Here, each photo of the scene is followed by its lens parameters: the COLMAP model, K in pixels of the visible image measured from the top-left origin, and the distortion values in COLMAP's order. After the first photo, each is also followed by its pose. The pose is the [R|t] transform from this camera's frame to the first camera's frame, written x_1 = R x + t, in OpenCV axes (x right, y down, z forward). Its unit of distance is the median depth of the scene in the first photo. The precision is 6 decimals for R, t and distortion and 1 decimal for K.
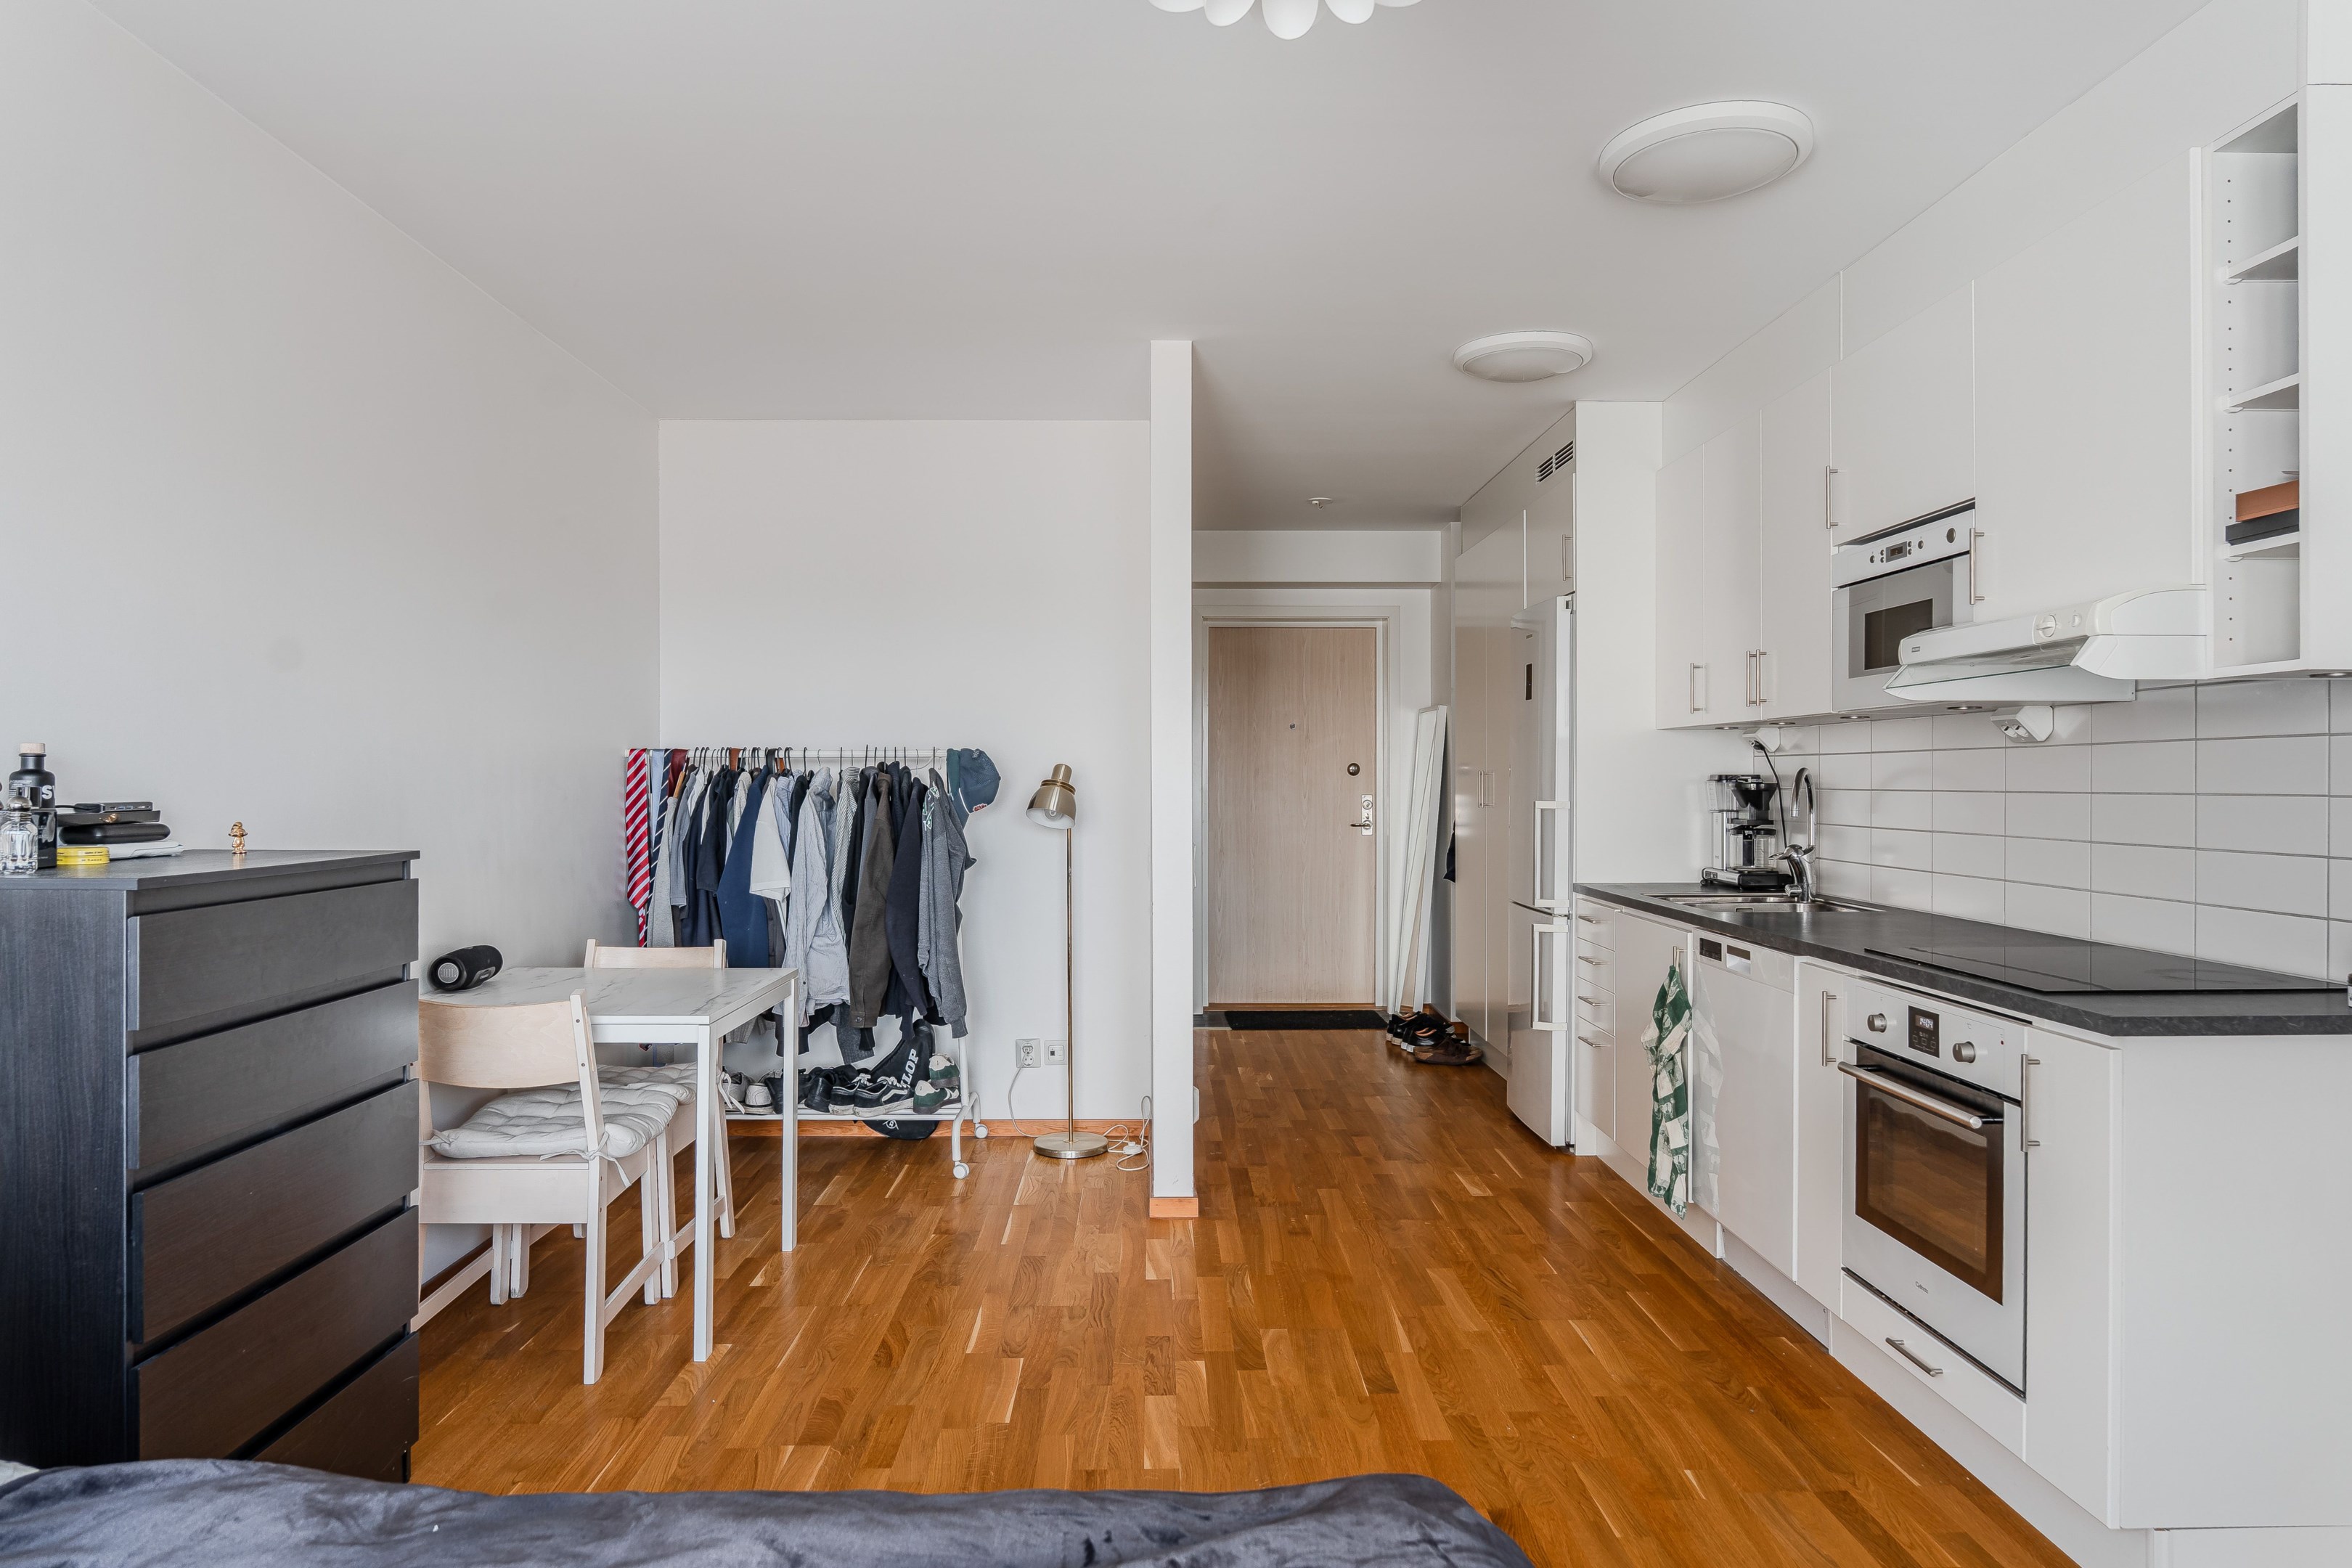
lens RADIAL K [[1479.6, 0, 1176.8], [0, 1479.6, 780.0], [0, 0, 1]] dist [0.001110, 0.000365]
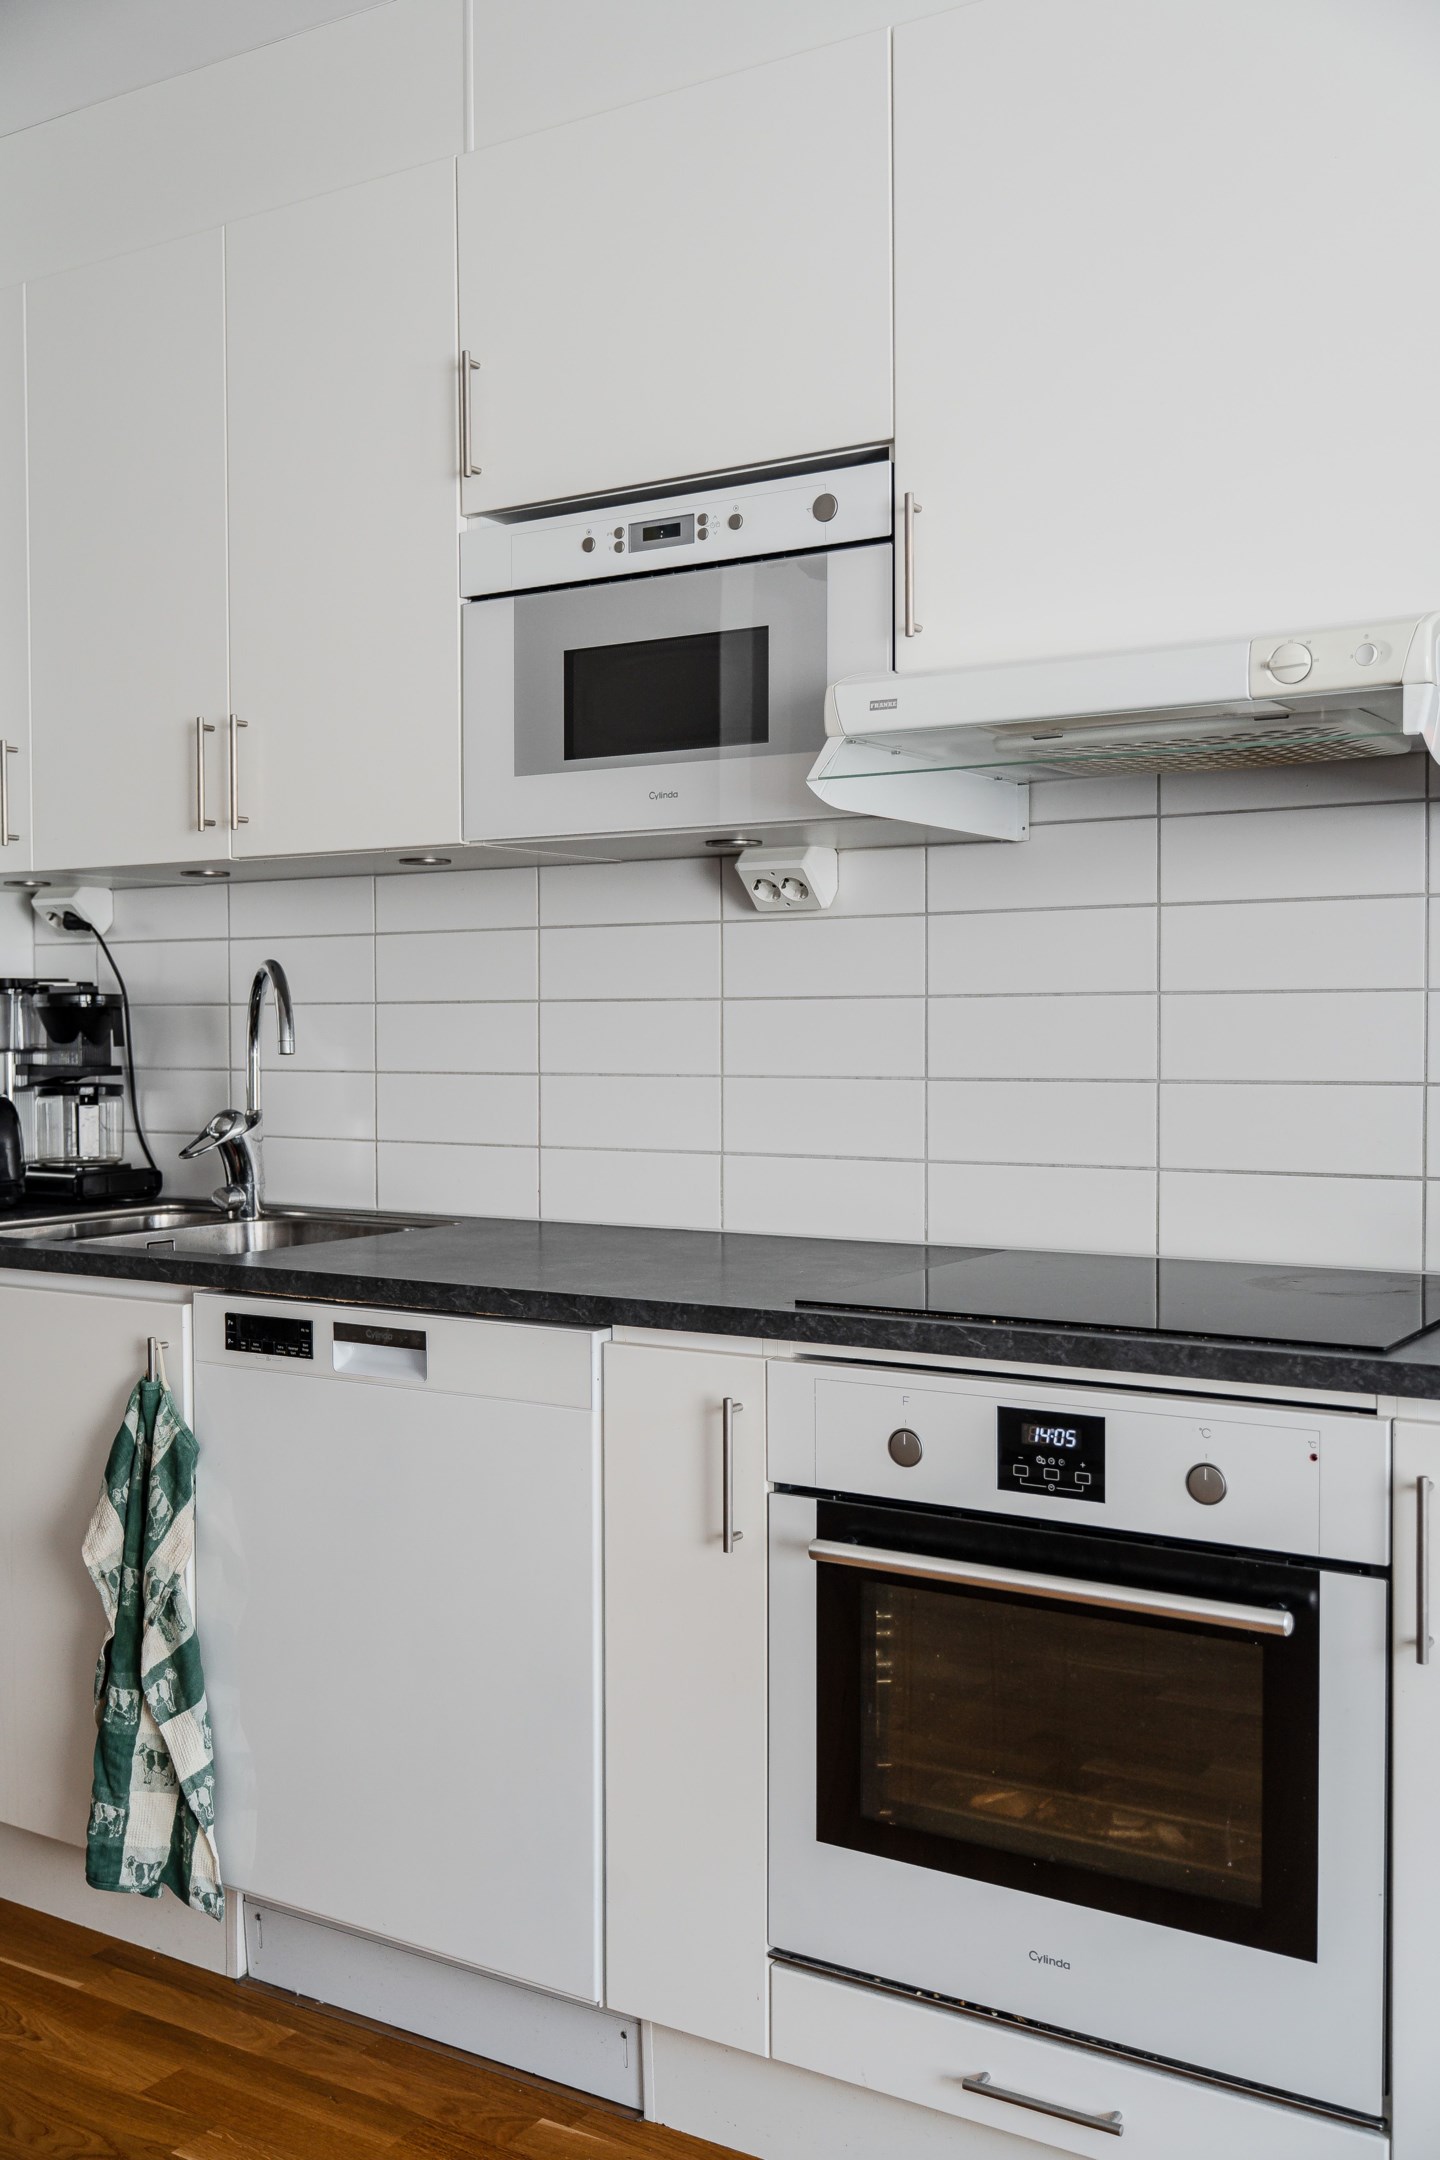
lens RADIAL K [[2085.6, 0, 720.5], [0, 2085.6, 1088.2], [0, 0, 1]] dist [0.024008, 0.000000]
pose [[0.551596, -0.028018, 0.833641, -0.119970], [0.005587, 0.999537, 0.029897, 0.019150], [-0.834092, -0.011834, 0.551498, 0.572379]]
